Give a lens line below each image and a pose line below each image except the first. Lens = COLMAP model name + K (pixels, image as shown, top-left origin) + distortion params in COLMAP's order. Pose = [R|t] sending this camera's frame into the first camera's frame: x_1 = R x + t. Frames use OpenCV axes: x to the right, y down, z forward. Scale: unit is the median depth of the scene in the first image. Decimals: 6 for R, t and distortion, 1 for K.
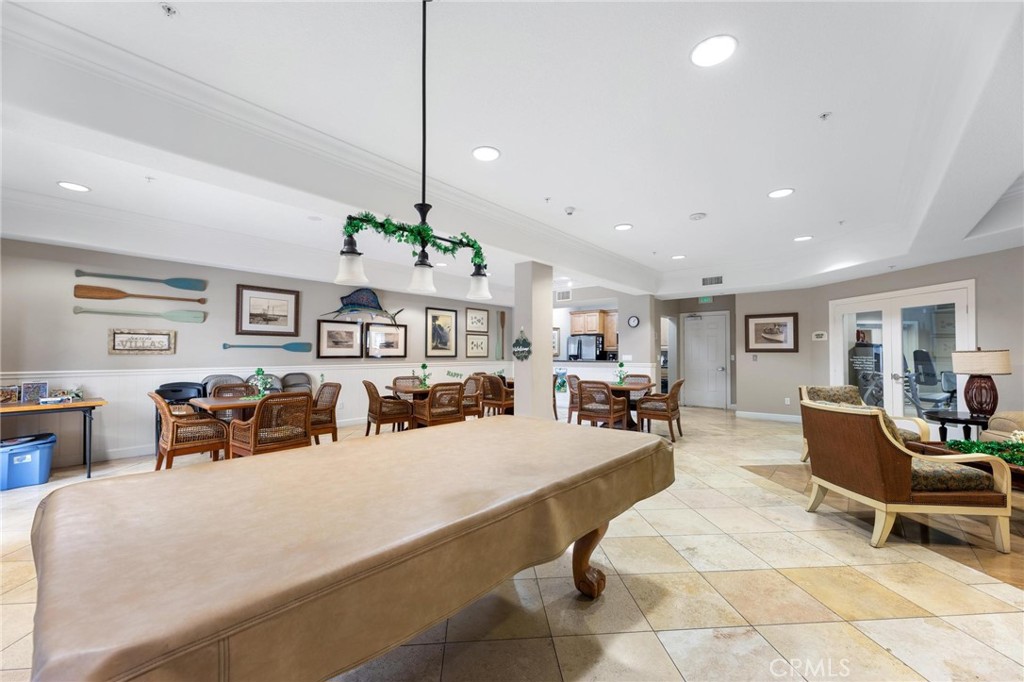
lens RADIAL K [[407.1, 0, 511.3], [0, 407.1, 342.7], [0, 0, 1]] dist [0.000151, 0.000028]
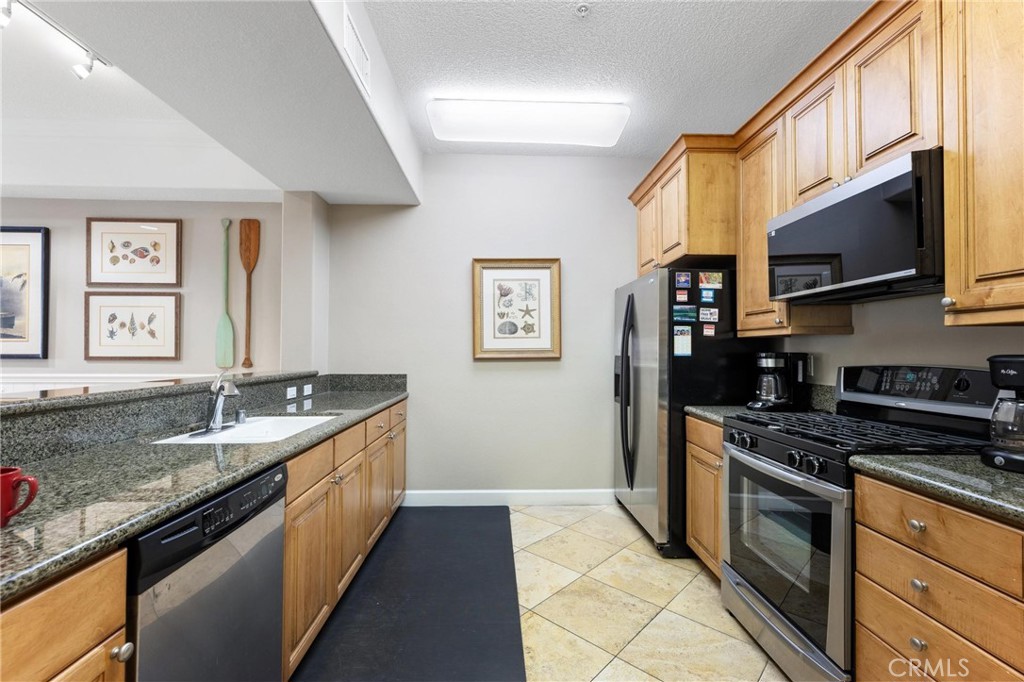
lens RADIAL K [[447.0, 0, 512.1], [0, 447.0, 346.2], [0, 0, 1]] dist [-0.000718, -0.000081]
pose [[0.667238, -0.018536, -0.744613, 0.413241], [0.011120, 0.999827, -0.014925, 0.033829], [0.744761, 0.001679, 0.667329, 1.009274]]
